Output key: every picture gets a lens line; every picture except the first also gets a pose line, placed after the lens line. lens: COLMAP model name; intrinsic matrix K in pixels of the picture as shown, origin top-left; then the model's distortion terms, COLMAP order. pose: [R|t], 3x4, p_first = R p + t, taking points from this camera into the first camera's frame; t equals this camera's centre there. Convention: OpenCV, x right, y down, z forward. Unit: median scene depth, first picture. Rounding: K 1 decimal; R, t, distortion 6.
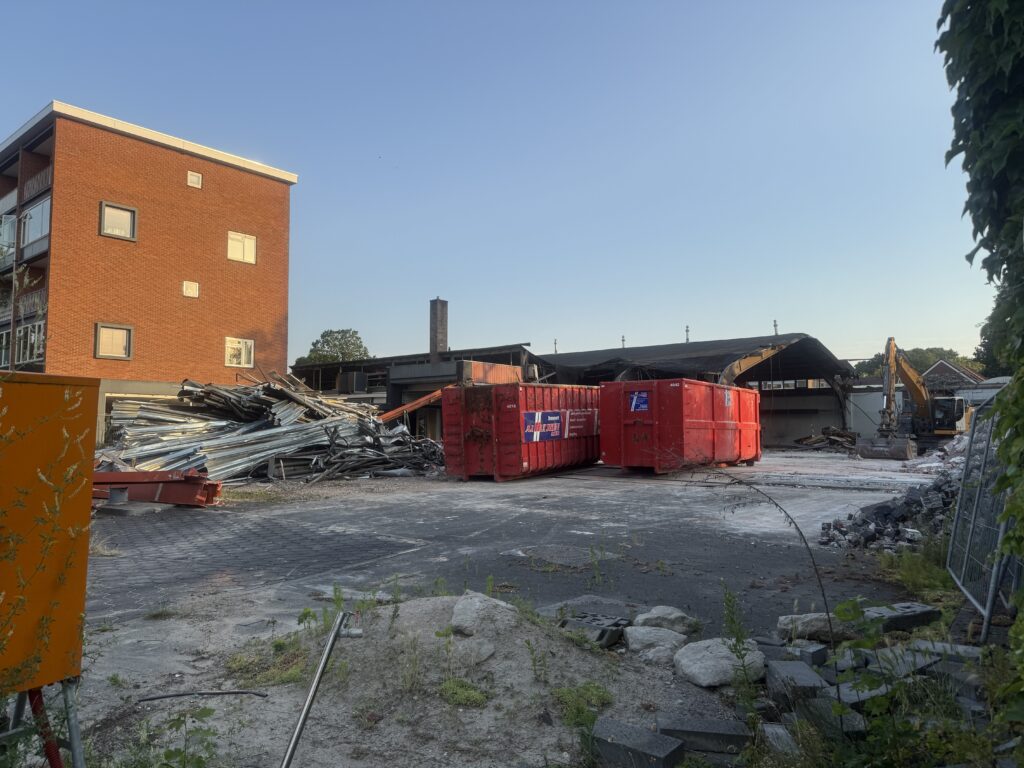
lens RADIAL K [[725.3, 0, 511.4], [0, 725.3, 388.7], [0, 0, 1]] dist [0.028437, -0.034550]
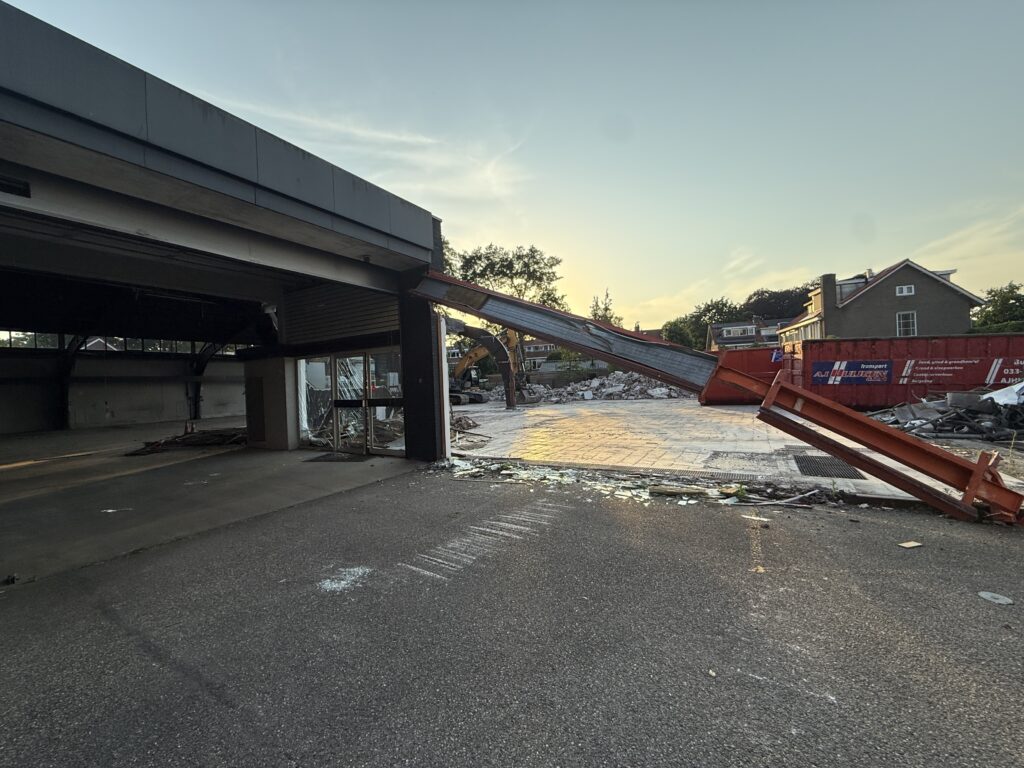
lens RADIAL K [[407.8, 0, 509.1], [0, 407.8, 381.7], [0, 0, 1]] dist [-0.000634, 0.000545]
pose [[-0.161200, 0.002540, 0.986919, -0.267454], [-0.016535, 0.999849, -0.005274, 0.043138], [-0.986783, -0.017169, -0.161133, 0.919454]]
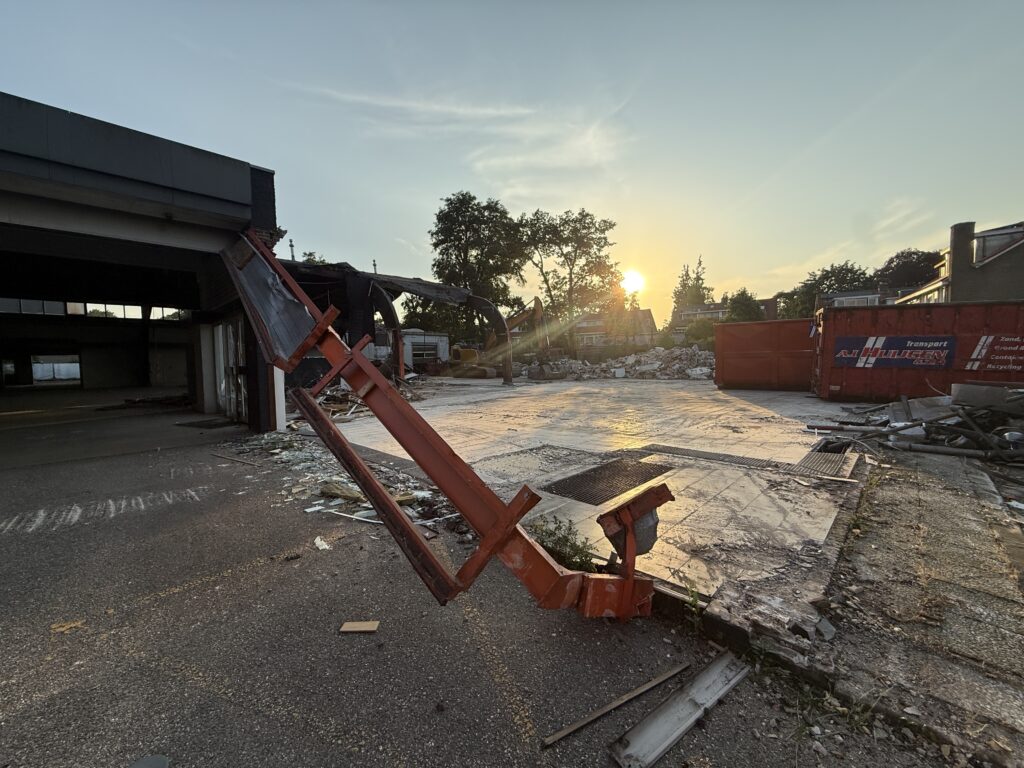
lens RADIAL K [[407.8, 0, 509.3], [0, 407.8, 381.2], [0, 0, 1]] dist [-0.000634, 0.000545]
pose [[0.075750, -0.058943, 0.995383, -0.243169], [-0.041775, 0.997187, 0.062229, 0.040932], [-0.996251, -0.046296, 0.073075, 0.796951]]
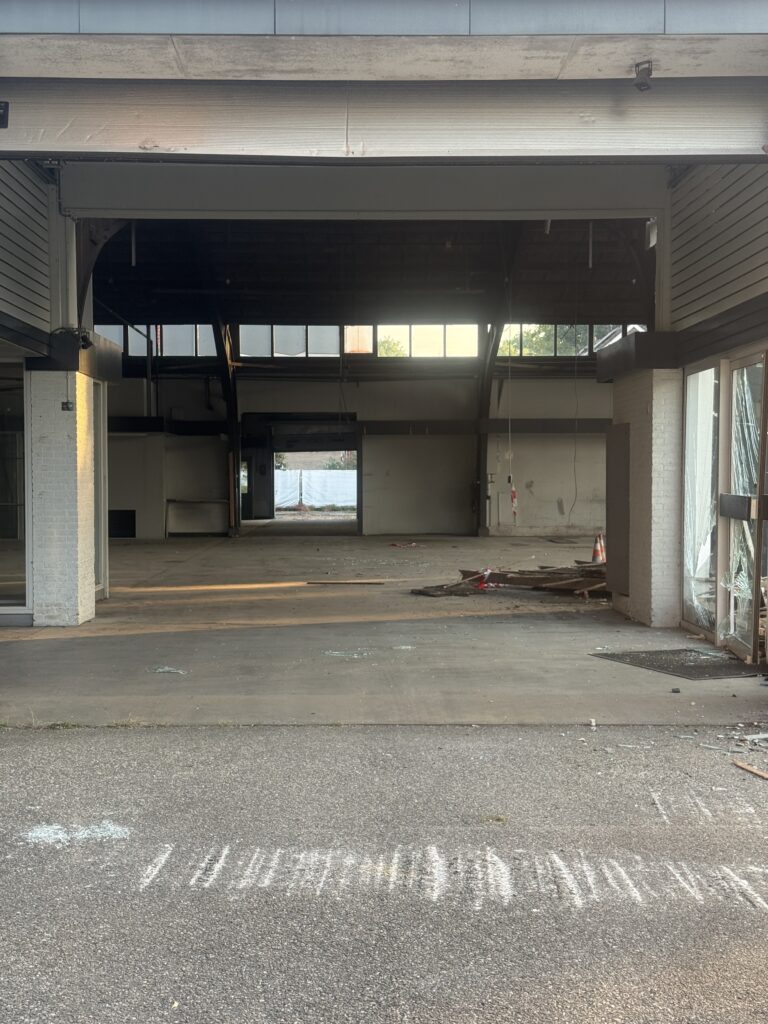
lens RADIAL K [[1420.3, 0, 371.9], [0, 1420.3, 545.7], [0, 0, 1]] dist [0.150231, 0.000000]
pose [[0.756968, -0.040404, 0.652202, -0.252418], [-0.030144, 0.994865, 0.096618, 0.038990], [-0.652756, -0.092796, 0.751863, 0.813327]]
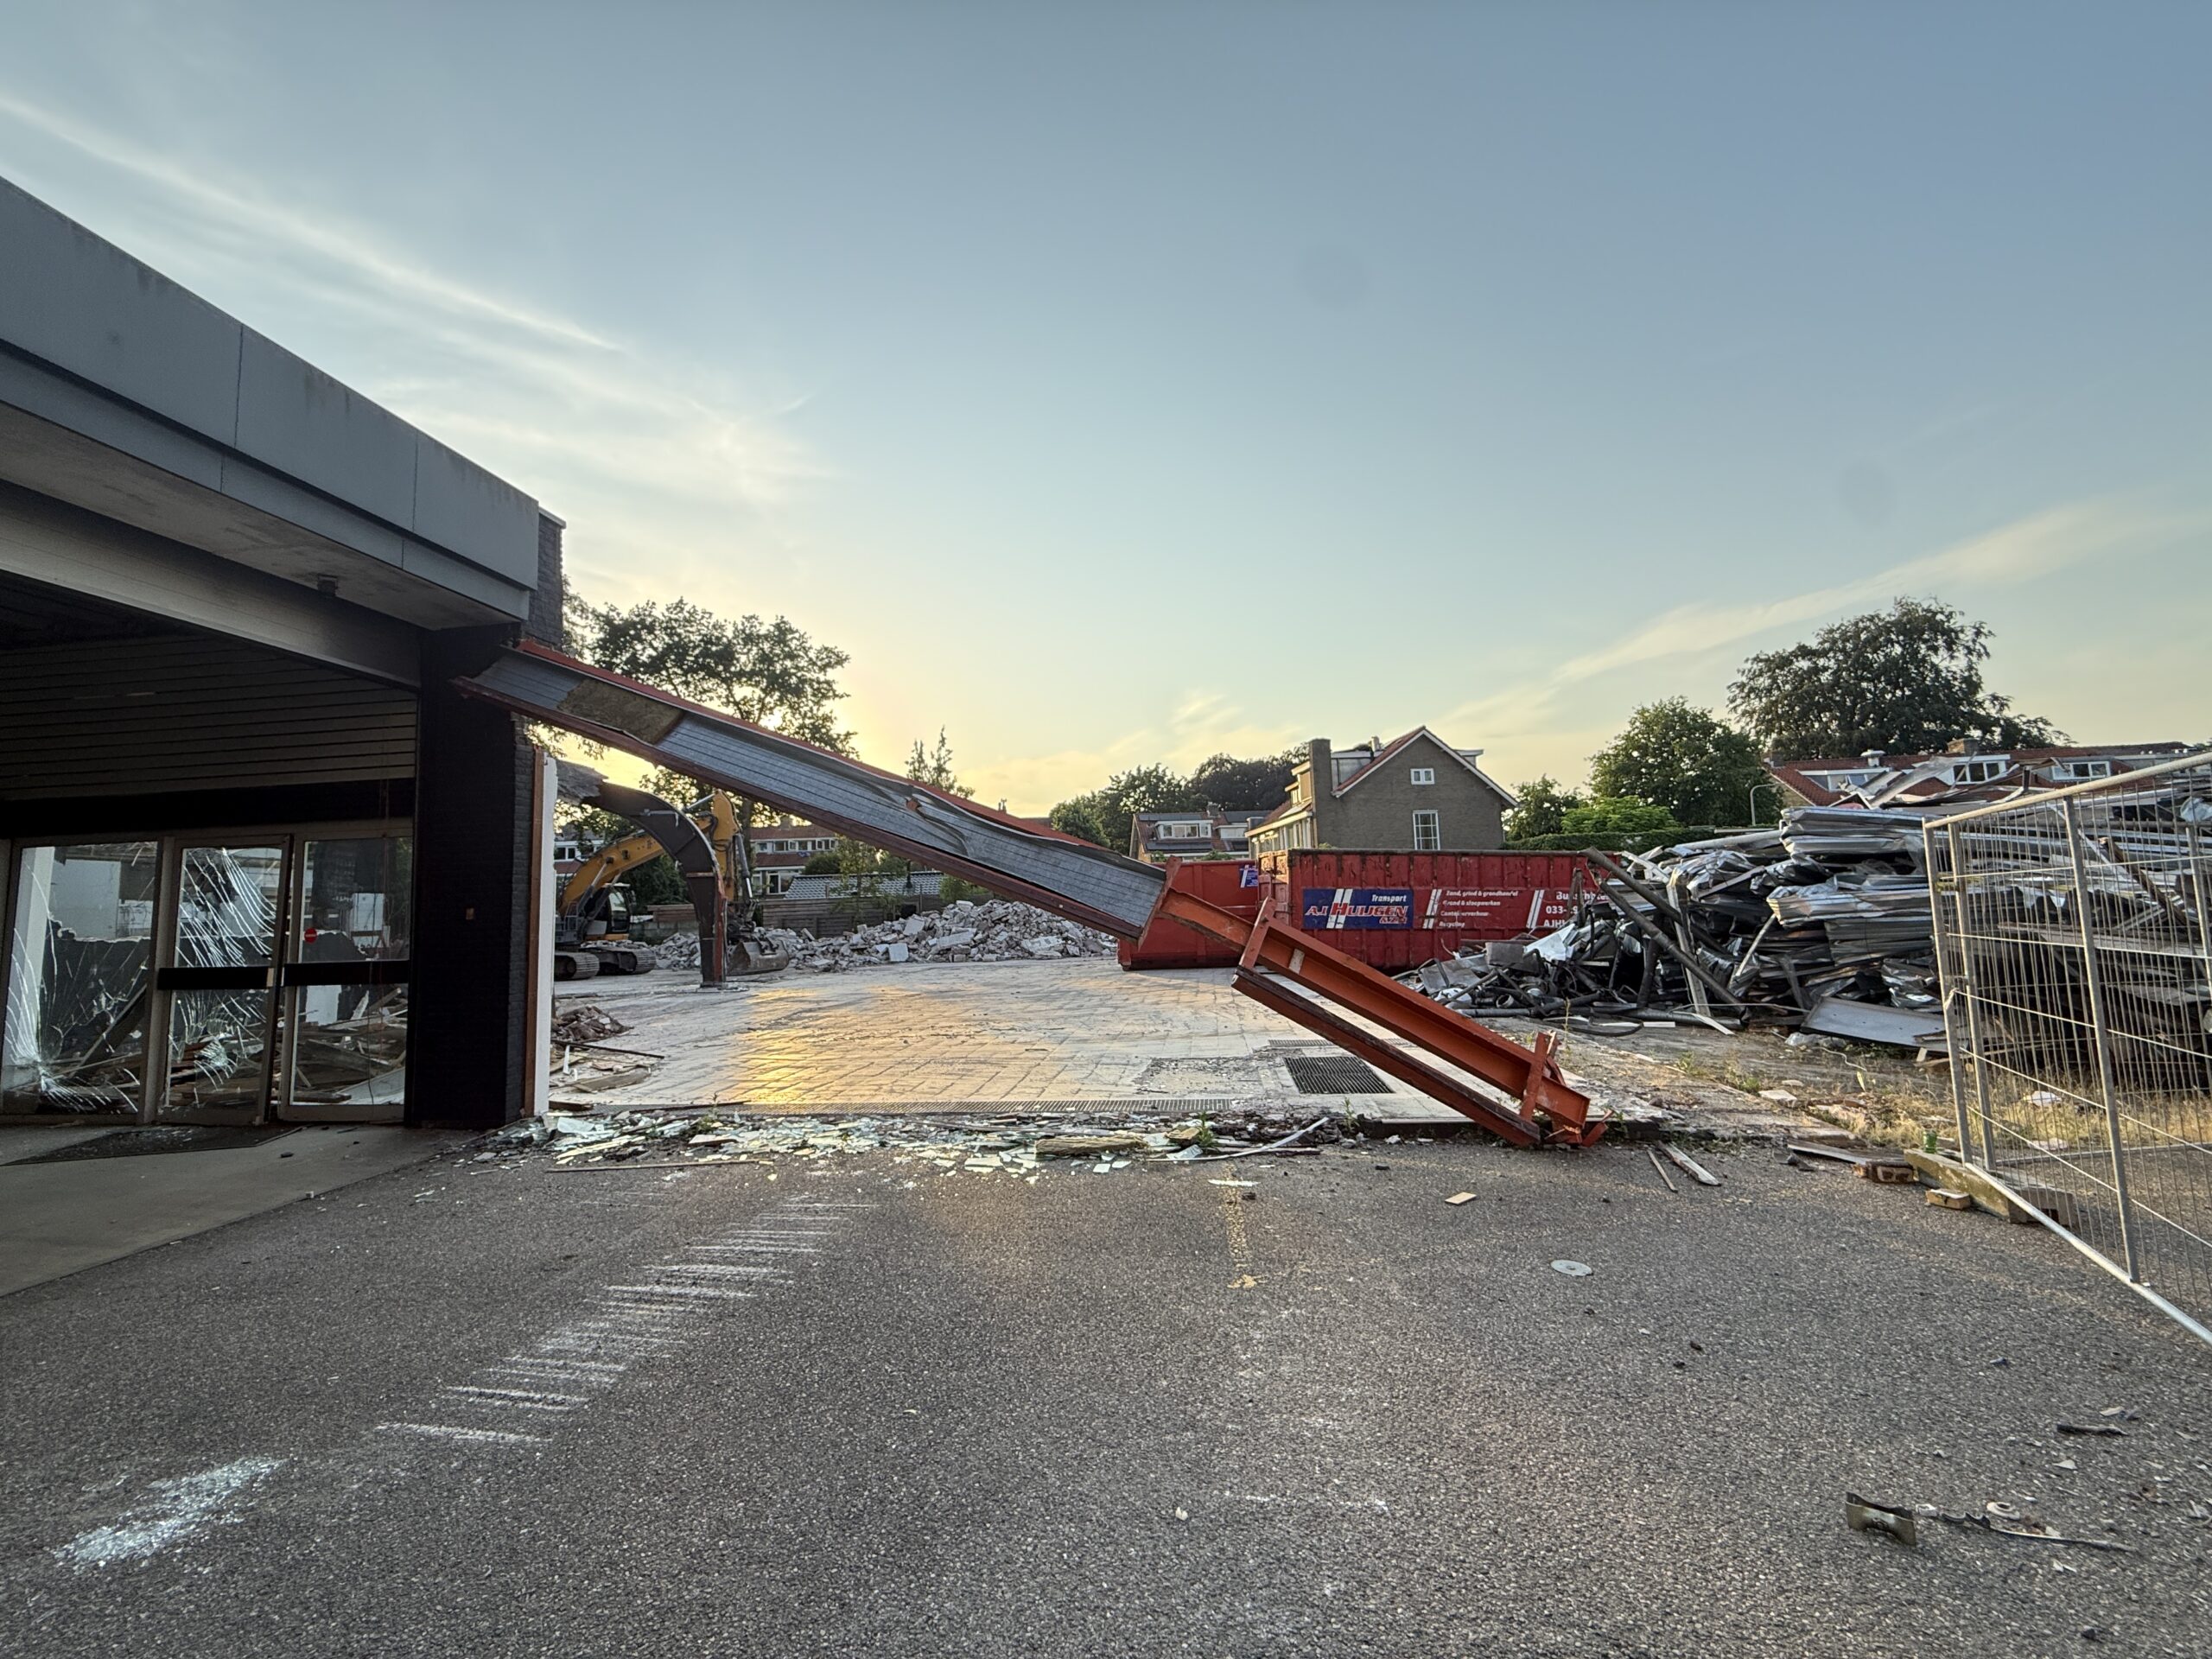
lens RADIAL K [[881.0, 0, 1096.9], [0, 881.0, 827.2], [0, 0, 1]] dist [-0.000634, 0.000545]
pose [[-0.545712, 0.091873, 0.832921, -0.266729], [-0.018617, 0.992397, -0.121661, 0.044122], [-0.837766, -0.081898, -0.539853, 0.922225]]
